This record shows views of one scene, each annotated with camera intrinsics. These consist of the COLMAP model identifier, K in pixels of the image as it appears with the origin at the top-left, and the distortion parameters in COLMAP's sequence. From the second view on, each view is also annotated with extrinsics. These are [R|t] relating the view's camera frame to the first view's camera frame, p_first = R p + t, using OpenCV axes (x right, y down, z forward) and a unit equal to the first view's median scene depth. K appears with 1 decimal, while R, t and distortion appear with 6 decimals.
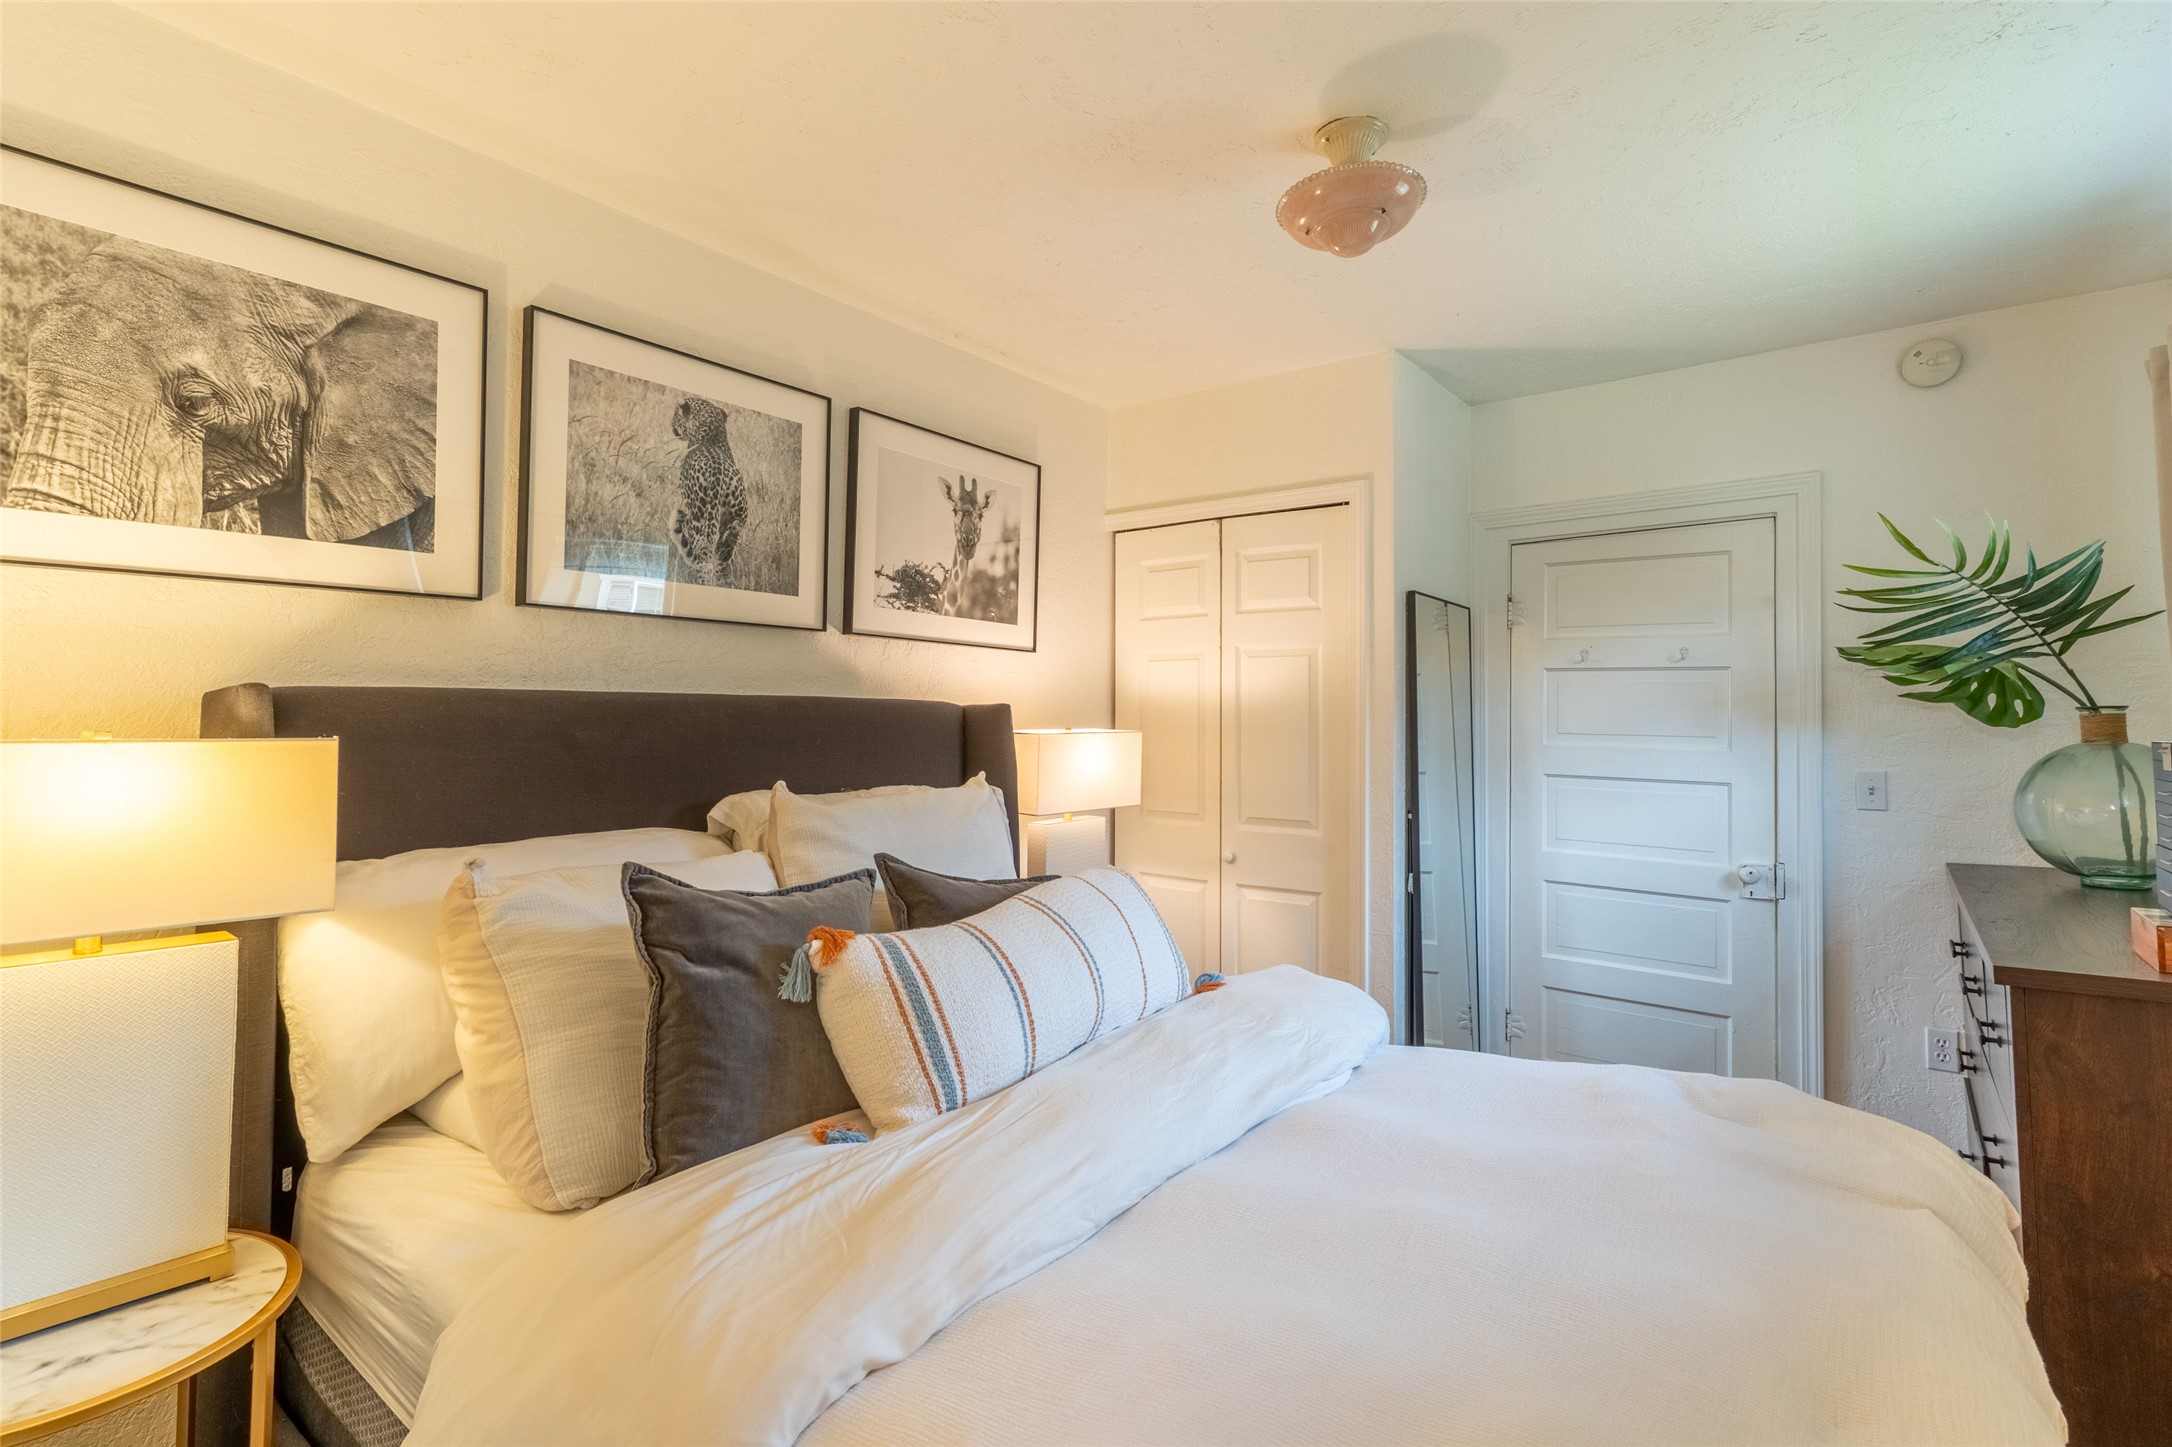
lens RADIAL K [[1025.9, 0, 1079.1], [0, 1025.9, 724.5], [0, 0, 1]] dist [0.003250, 0.000372]
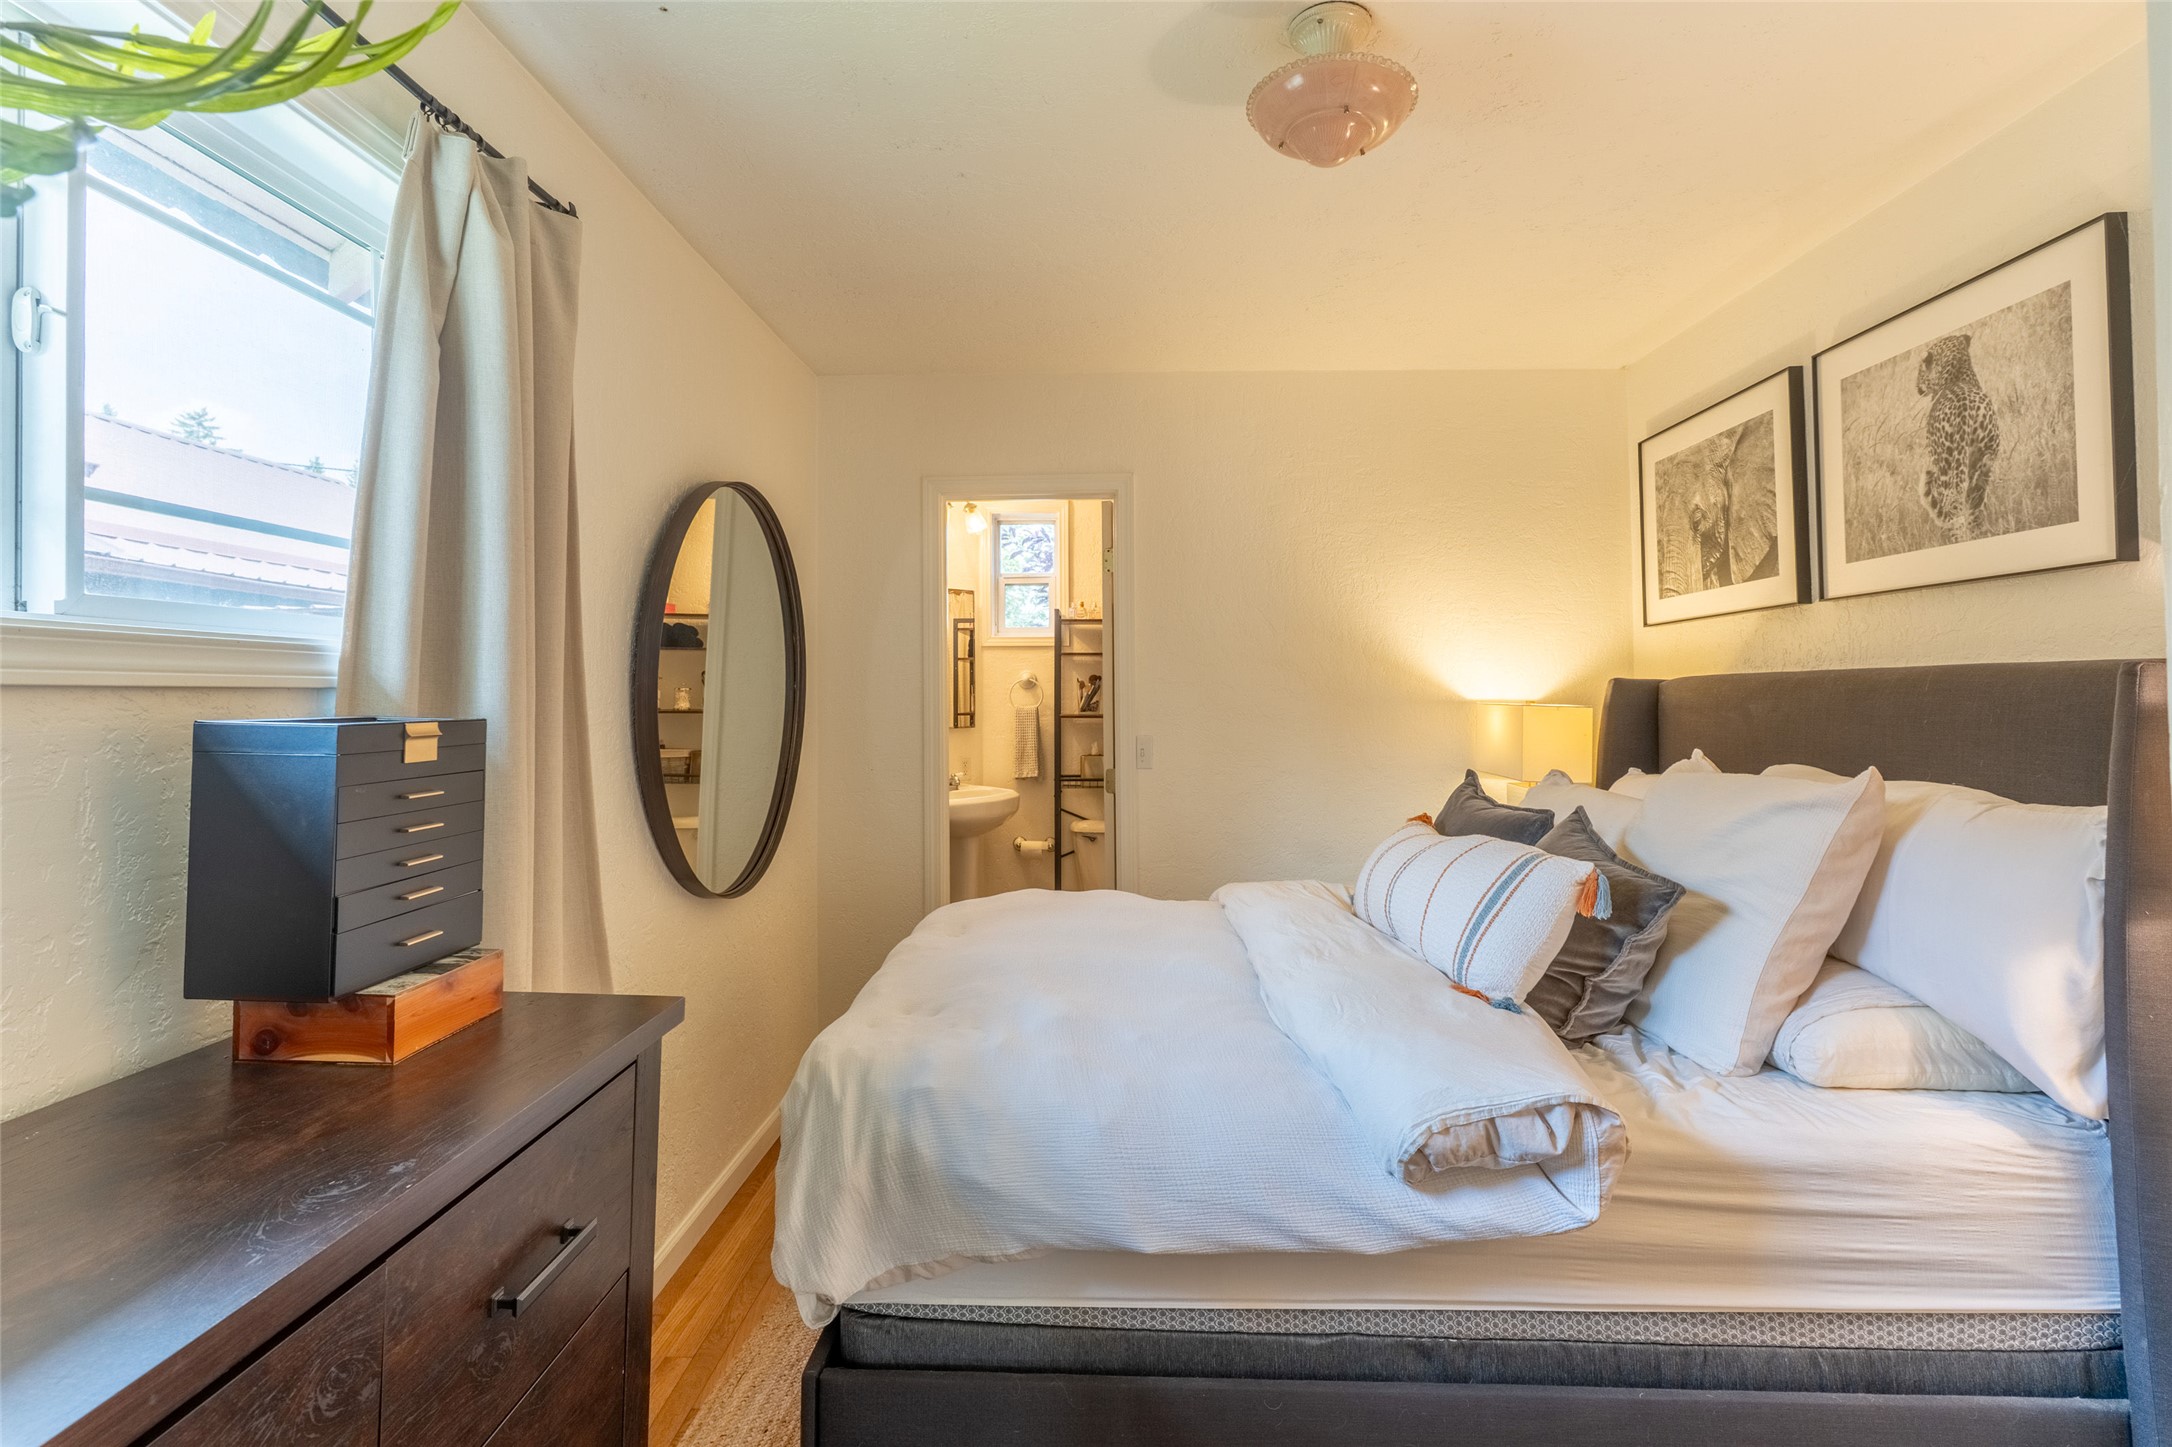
lens RADIAL K [[1041.0, 0, 1078.7], [0, 1041.0, 706.6], [0, 0, 1]] dist [-0.001927, -0.000758]
pose [[-0.808634, 0.012509, -0.588179, 0.803294], [0.008417, 0.999918, 0.009693, -0.009974], [0.588252, 0.002888, -0.808673, 1.322107]]
